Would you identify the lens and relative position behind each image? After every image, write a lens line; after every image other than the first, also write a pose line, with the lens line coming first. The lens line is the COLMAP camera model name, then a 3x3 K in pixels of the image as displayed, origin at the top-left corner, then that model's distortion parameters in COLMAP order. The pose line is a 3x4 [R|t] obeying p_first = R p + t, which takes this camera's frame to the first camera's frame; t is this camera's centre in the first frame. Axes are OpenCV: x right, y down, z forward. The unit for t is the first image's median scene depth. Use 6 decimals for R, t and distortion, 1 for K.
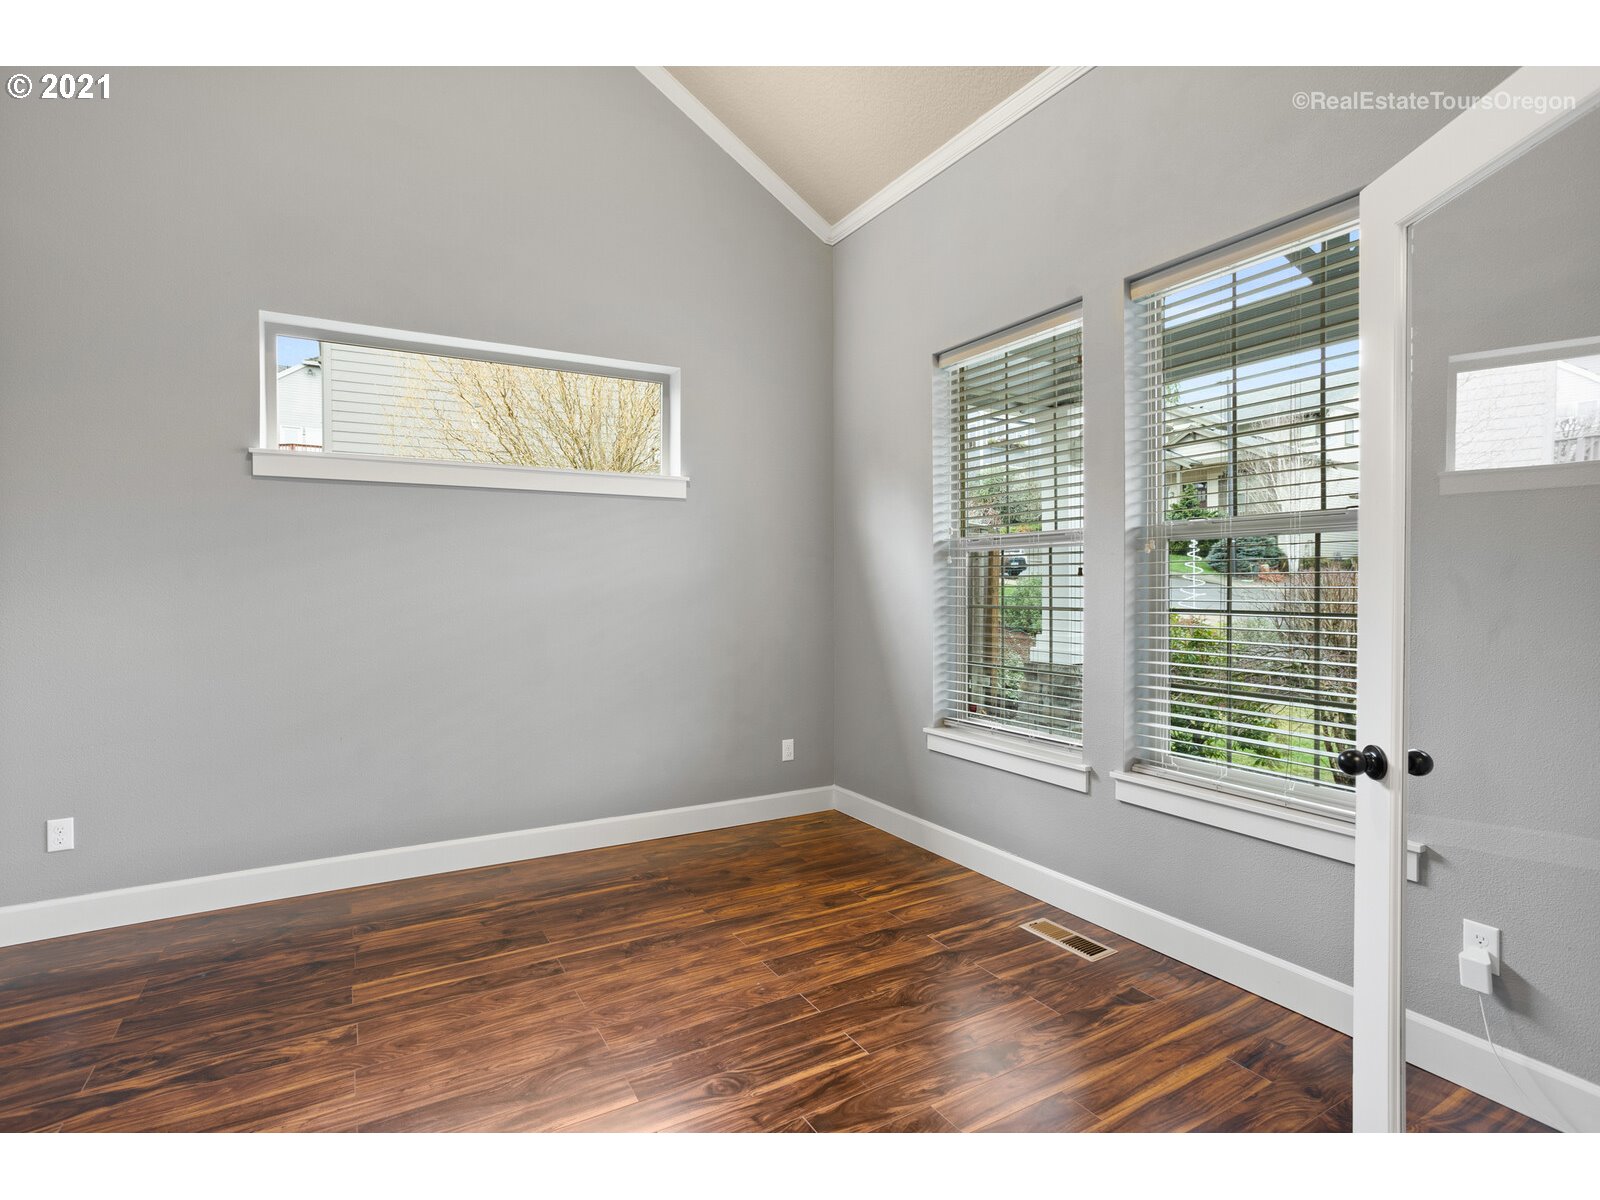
lens RADIAL K [[792.0, 0, 800.0], [0, 792.0, 600.0], [0, 0, 1]] dist [-0.039277, 0.022104]
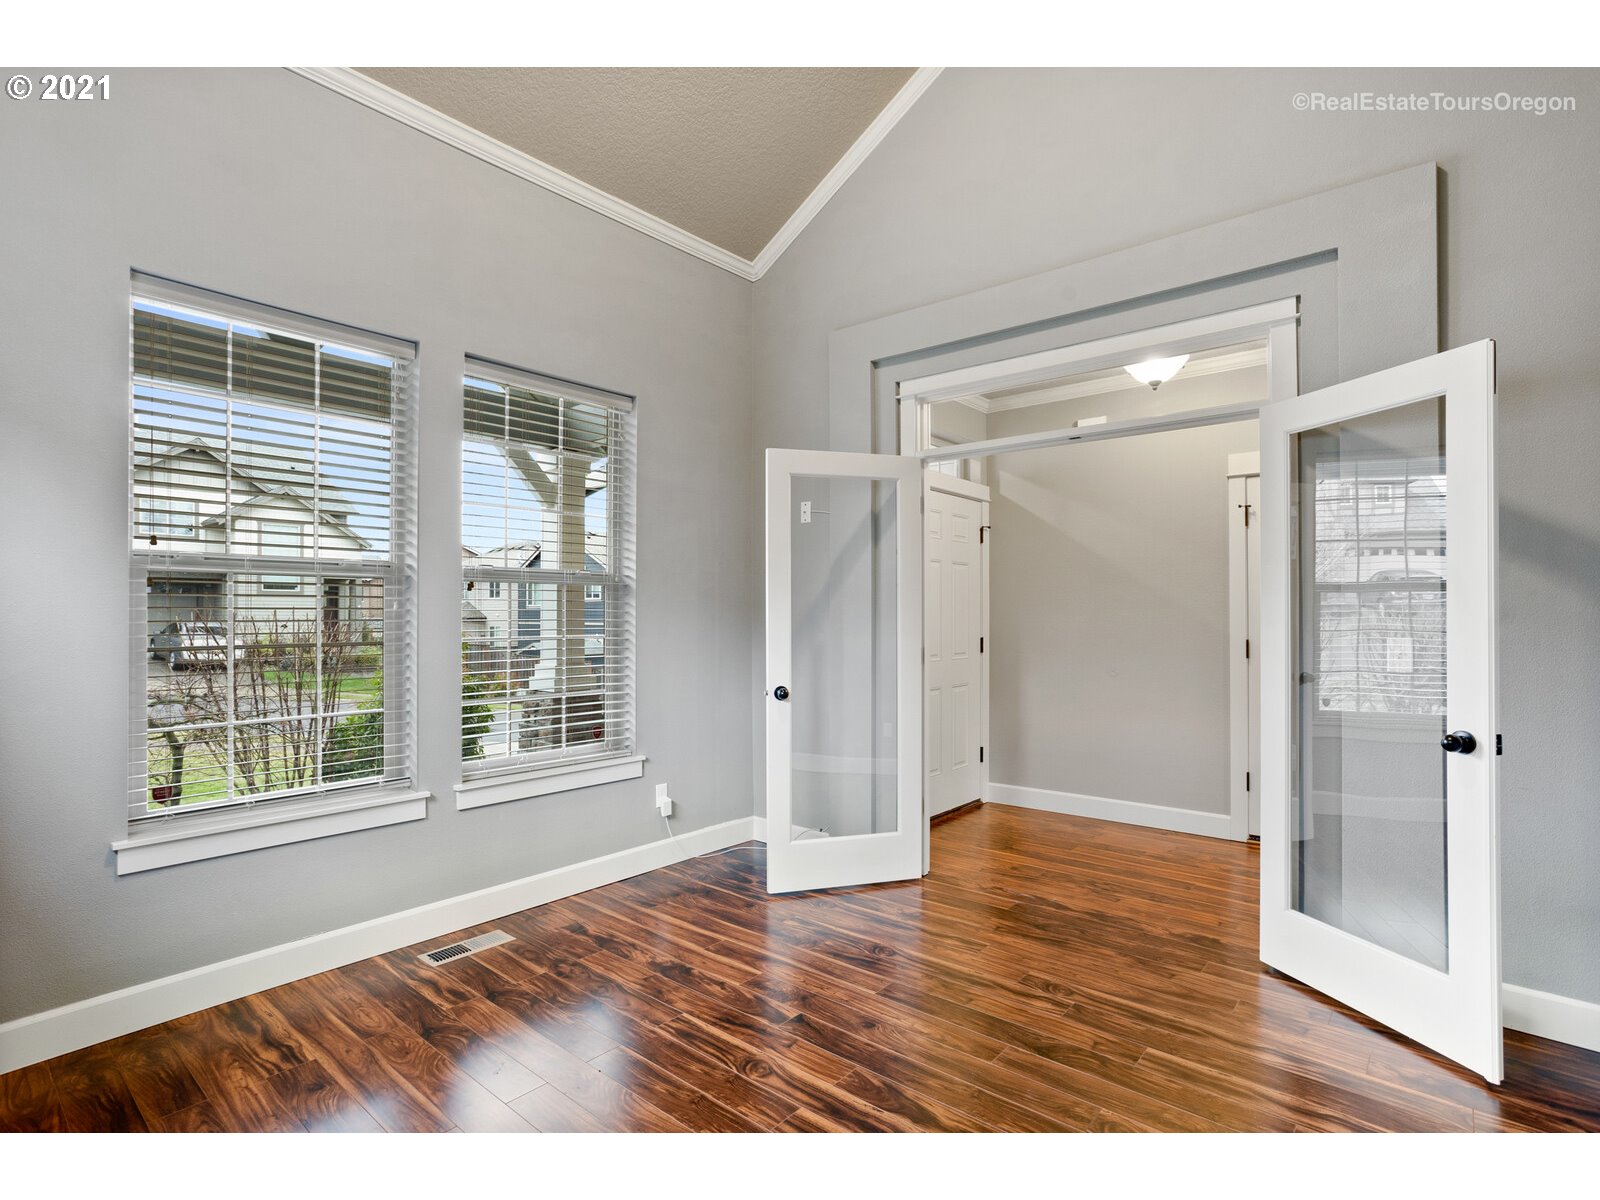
lens RADIAL K [[792.0, 0, 800.0], [0, 792.0, 600.0], [0, 0, 1]] dist [-0.039277, 0.022104]
pose [[-0.332713, 0.024026, 0.942722, -0.840090], [0.020820, 0.999619, -0.018128, -0.014451], [-0.942798, 0.013596, -0.333086, 0.931641]]
